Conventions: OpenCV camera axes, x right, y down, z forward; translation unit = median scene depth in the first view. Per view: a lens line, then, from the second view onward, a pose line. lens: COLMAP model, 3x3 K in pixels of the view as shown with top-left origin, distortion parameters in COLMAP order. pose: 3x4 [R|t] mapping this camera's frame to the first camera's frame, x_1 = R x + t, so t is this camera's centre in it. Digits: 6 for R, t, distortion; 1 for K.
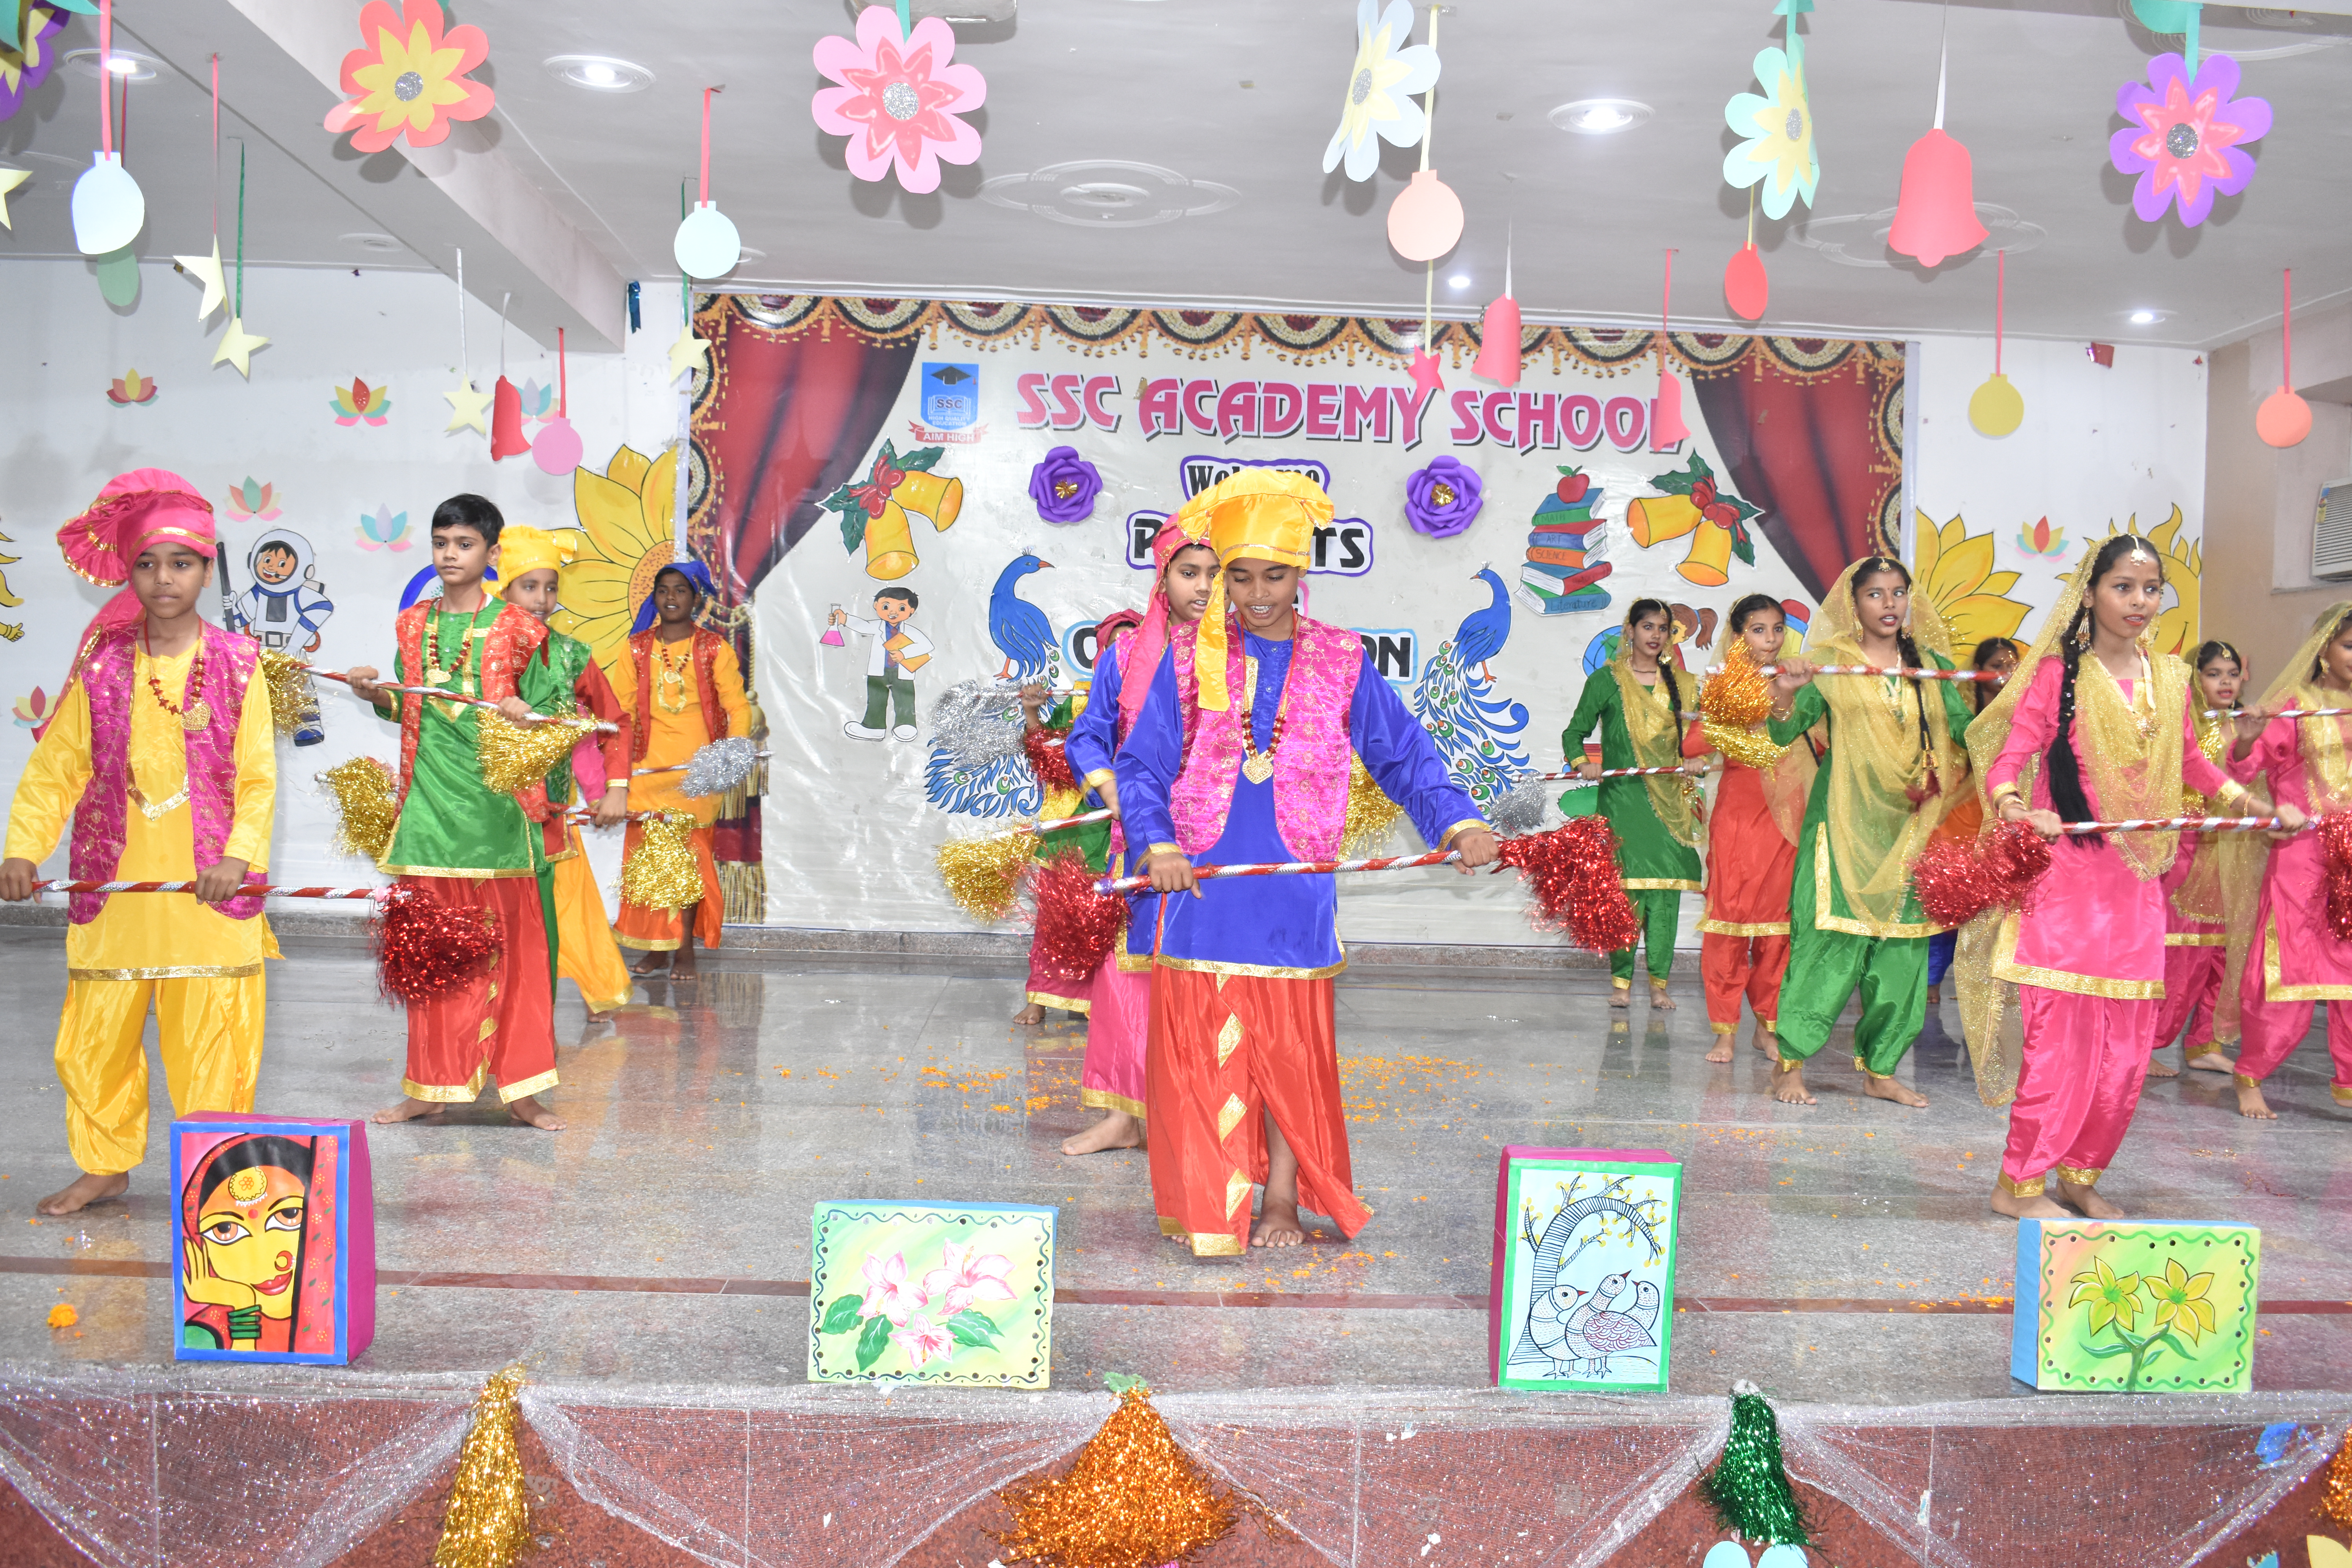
lens RADIAL K [[2118.6, 0, 1188.1], [0, 2118.6, 779.5], [0, 0, 1]] dist [-0.086324, 0.012641]
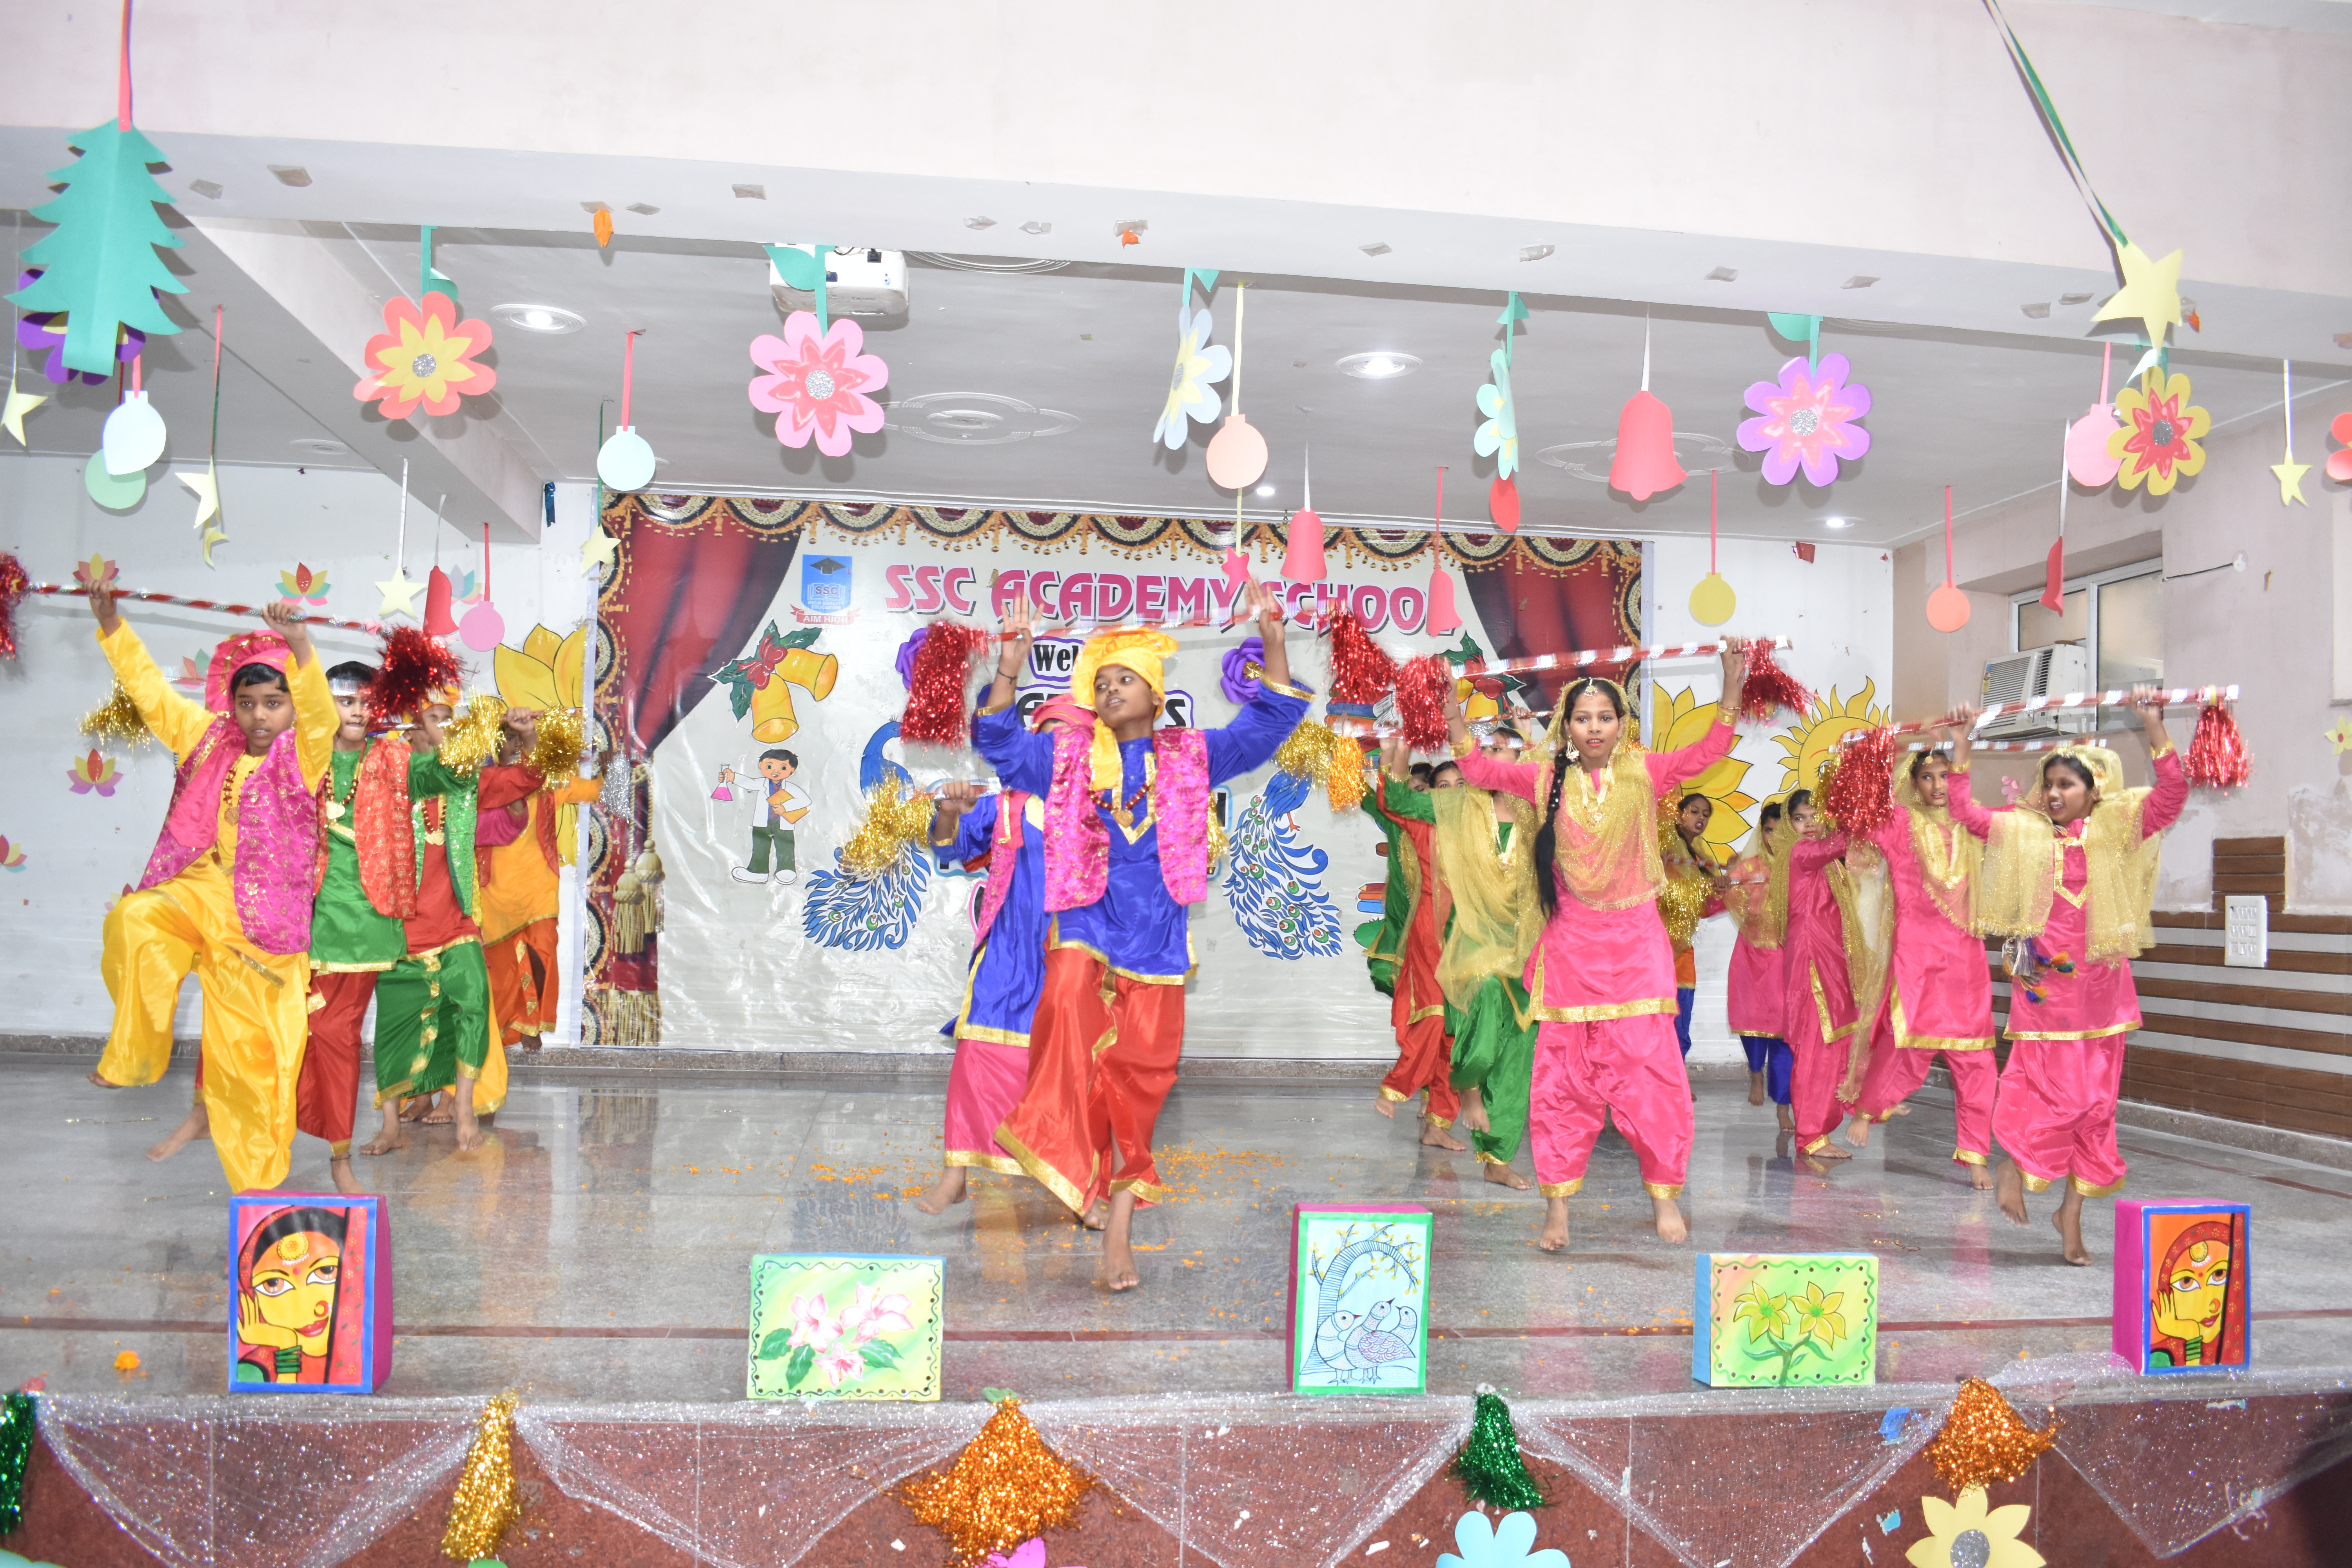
lens RADIAL K [[1949.2, 0, 1188.0], [0, 1949.2, 779.4], [0, 0, 1]] dist [-0.089091, 0.008110]
pose [[0.996562, -0.000904, 0.082841, -0.004289], [0.006654, 0.997583, -0.069161, -0.000574], [-0.082578, 0.069474, 0.994160, -0.062587]]
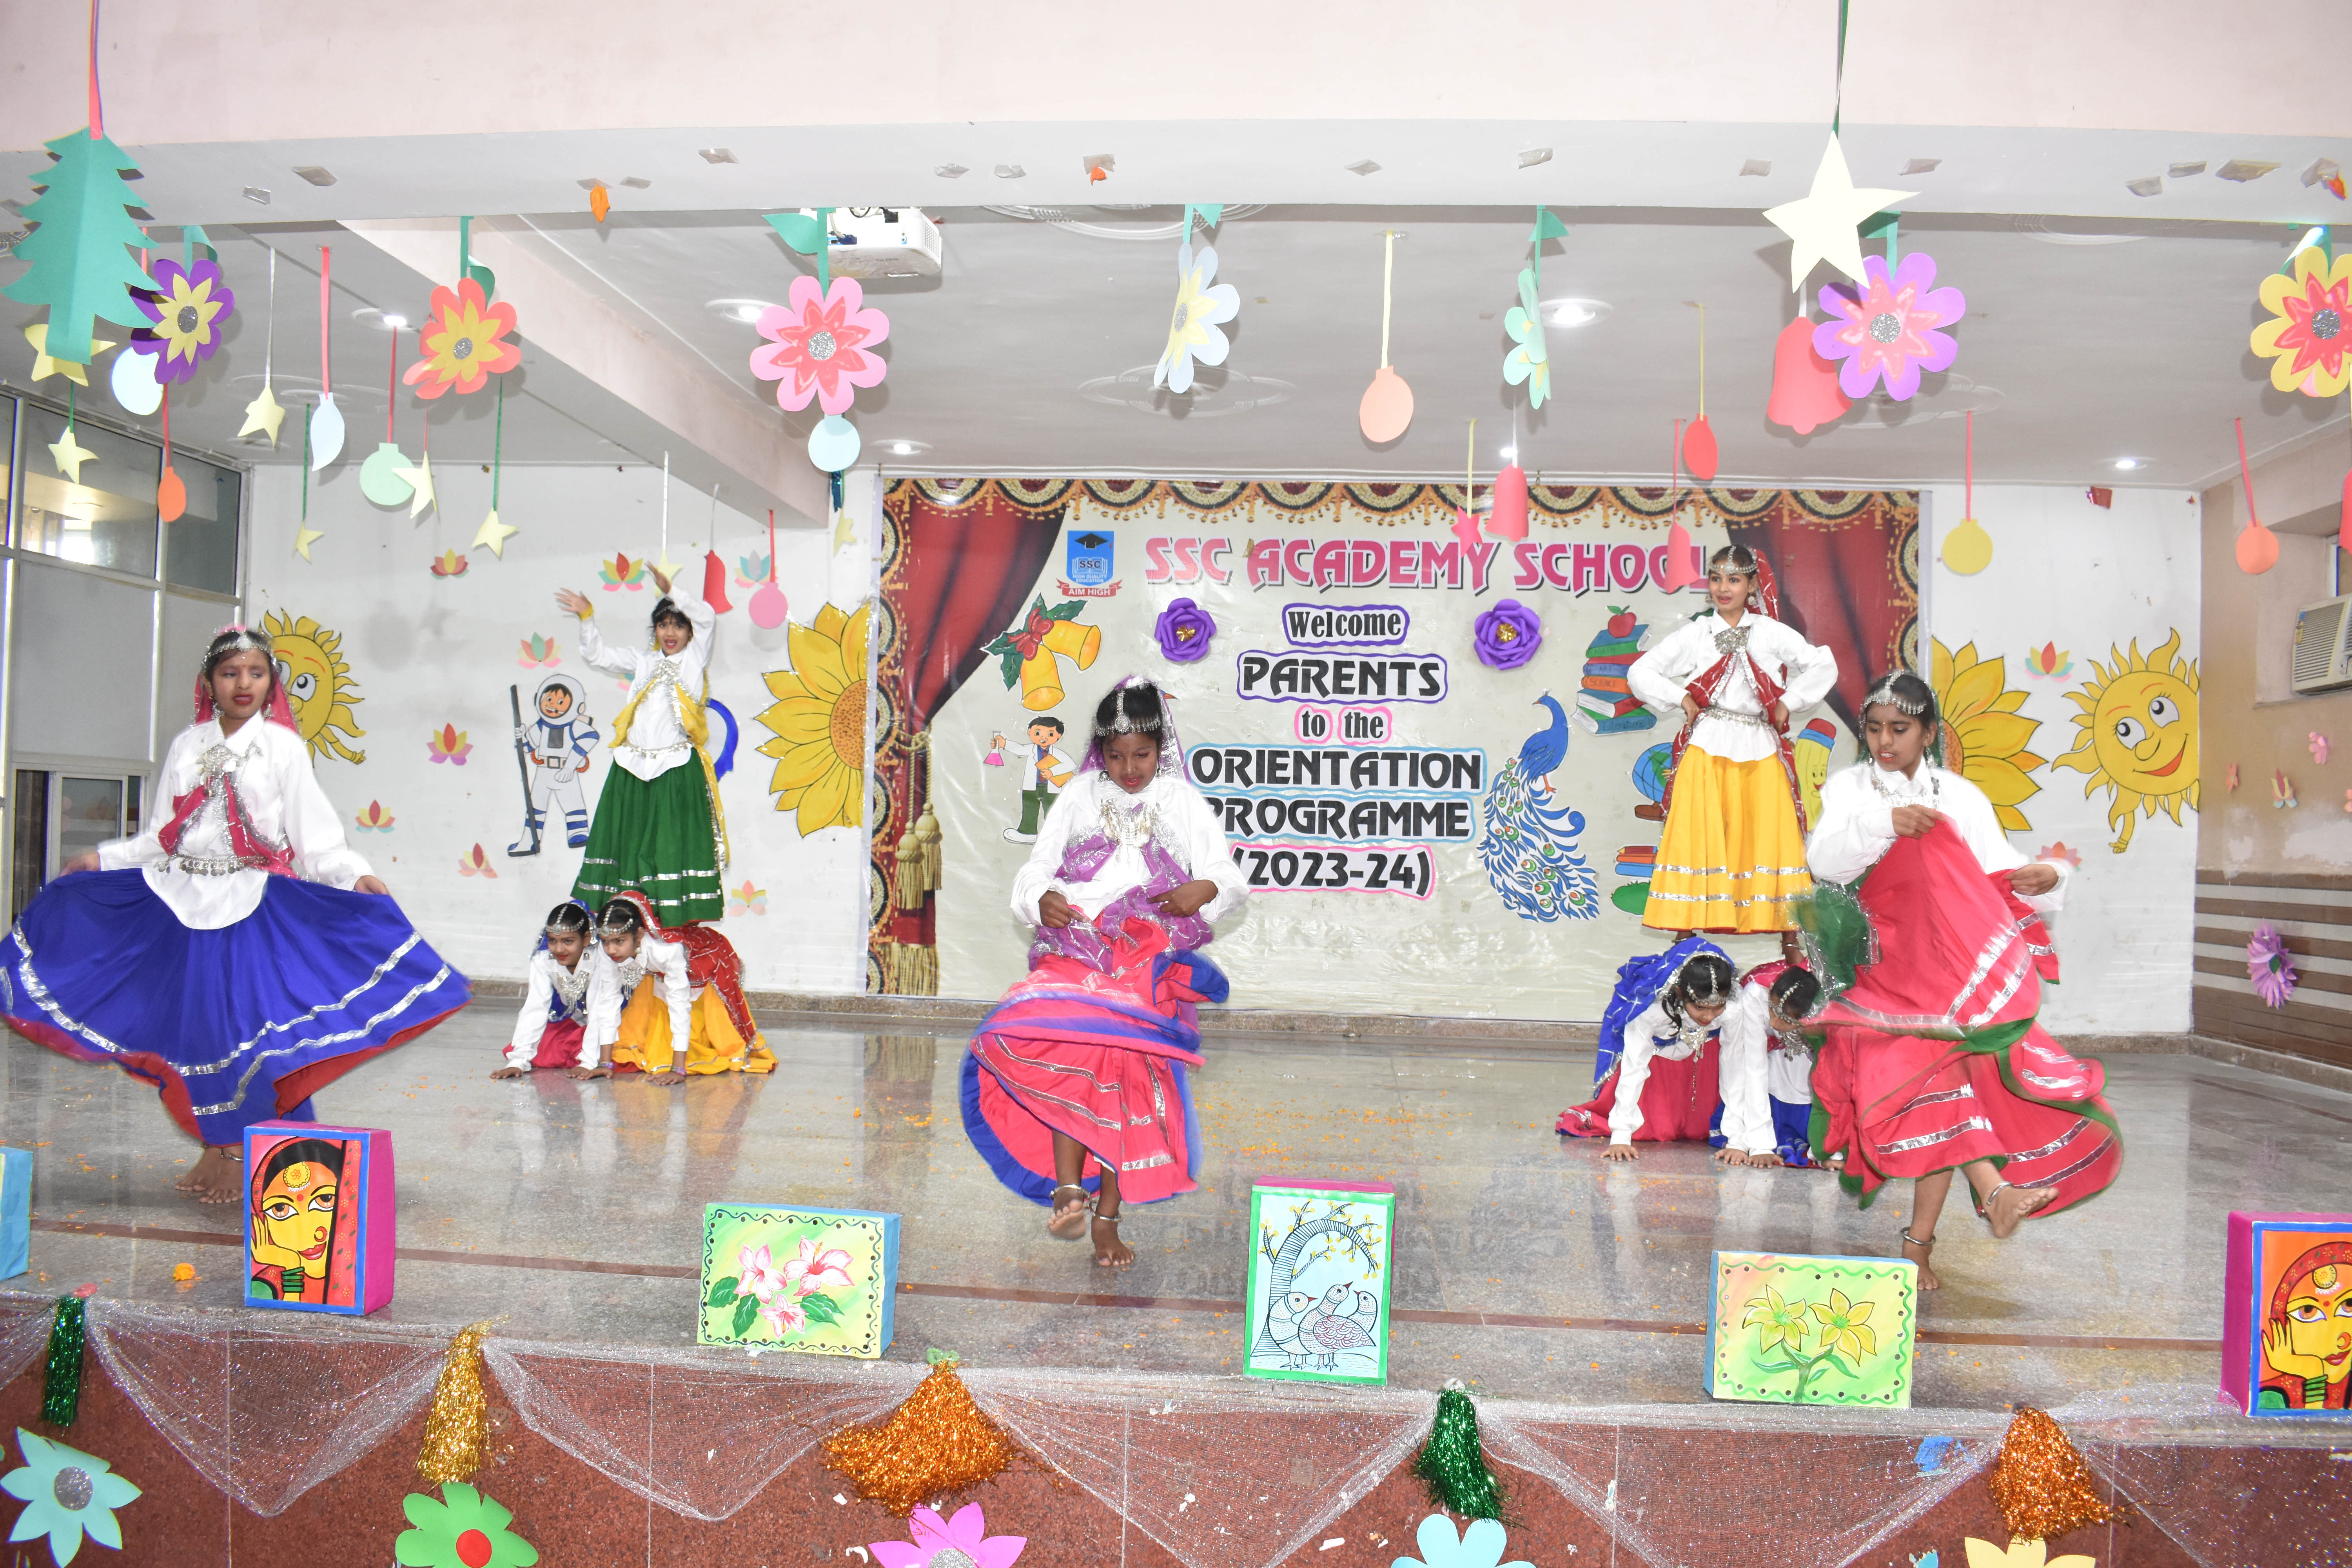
lens RADIAL K [[1838.2, 0, 1181.4], [0, 1838.2, 780.3], [0, 0, 1]] dist [-0.096174, 0.015037]
pose [[0.989620, -0.005977, -0.143587, 0.088392], [-0.001680, 0.998585, -0.053146, 0.000676], [0.143701, 0.052835, 0.988210, -0.021135]]
